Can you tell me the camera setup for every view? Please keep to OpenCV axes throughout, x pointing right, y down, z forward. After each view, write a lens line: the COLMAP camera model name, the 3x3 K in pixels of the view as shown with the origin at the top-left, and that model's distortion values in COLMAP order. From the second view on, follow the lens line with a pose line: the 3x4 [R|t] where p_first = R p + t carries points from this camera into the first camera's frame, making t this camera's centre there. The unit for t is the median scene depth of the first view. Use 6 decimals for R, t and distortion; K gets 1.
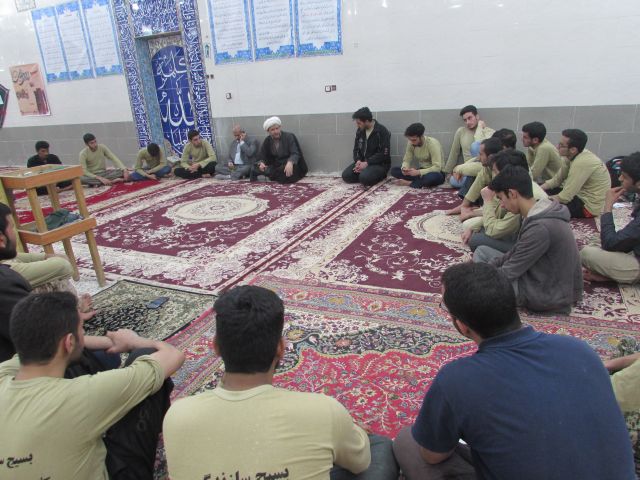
lens RADIAL K [[451.1, 0, 320.1], [0, 451.1, 242.9], [0, 0, 1]] dist [-0.049808, 0.031569]
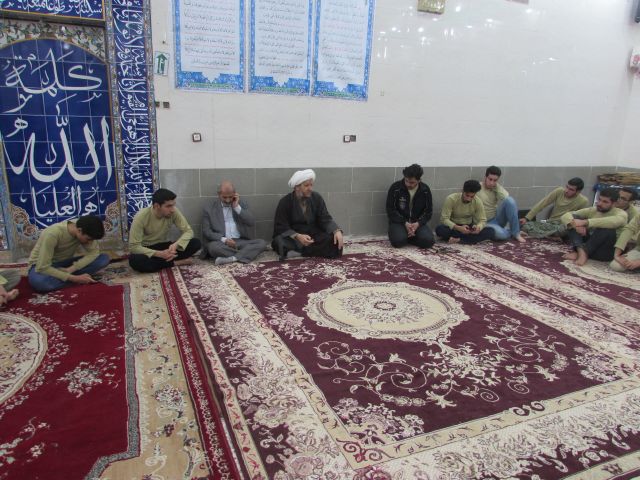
lens RADIAL K [[451.1, 0, 320.1], [0, 451.1, 242.9], [0, 0, 1]] dist [-0.049808, 0.031569]
pose [[0.663799, -0.107935, 0.740081, -0.634515], [0.179106, 0.983680, -0.017183, -0.143487], [-0.726148, 0.143959, 0.672298, 0.487867]]
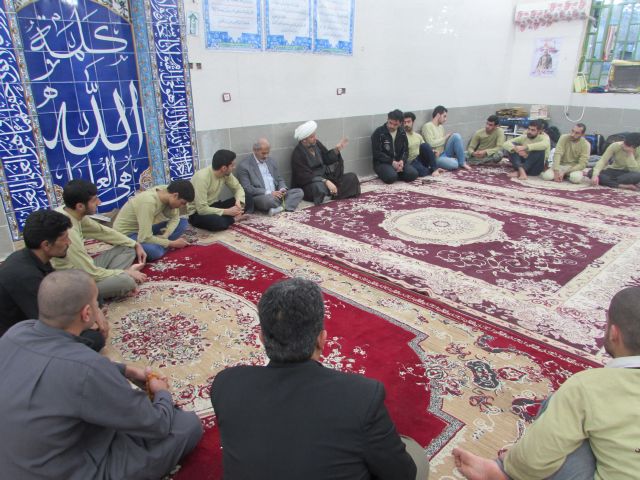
lens RADIAL K [[451.1, 0, 320.1], [0, 451.1, 242.9], [0, 0, 1]] dist [-0.049808, 0.031569]
pose [[0.360555, -0.266080, 0.893981, -0.881661], [0.297306, 0.941240, 0.160238, -0.203012], [-0.884087, 0.208011, 0.418475, 0.691231]]
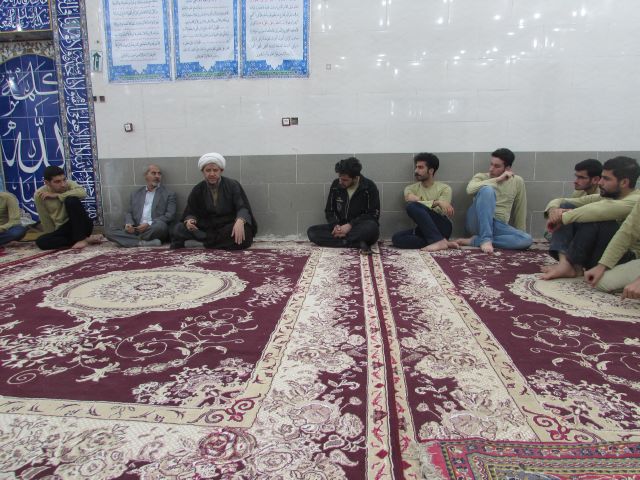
lens RADIAL K [[451.1, 0, 320.1], [0, 451.1, 242.9], [0, 0, 1]] dist [-0.049808, 0.031569]
pose [[0.939349, -0.004454, 0.342933, -0.177441], [0.069032, 0.981906, -0.176339, -0.015730], [-0.335943, 0.189317, 0.922660, 0.331878]]
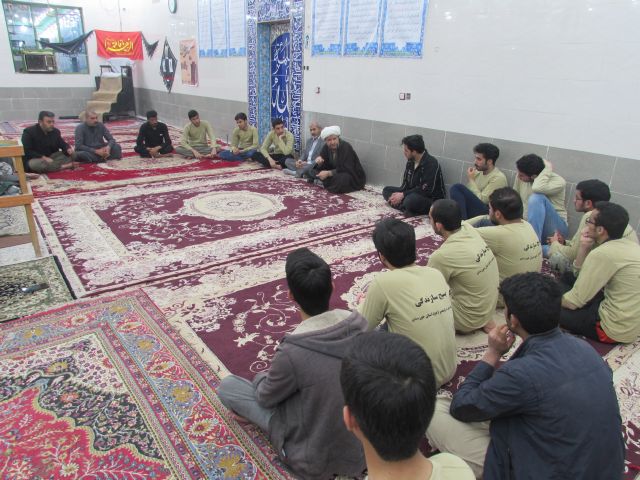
lens RADIAL K [[451.1, 0, 320.1], [0, 451.1, 242.9], [0, 0, 1]] dist [-0.049808, 0.031569]
pose [[0.886435, 0.249032, -0.390149, 0.277574], [-0.237903, 0.968194, 0.077473, -0.094683], [0.397034, 0.024143, 0.917487, 0.140492]]
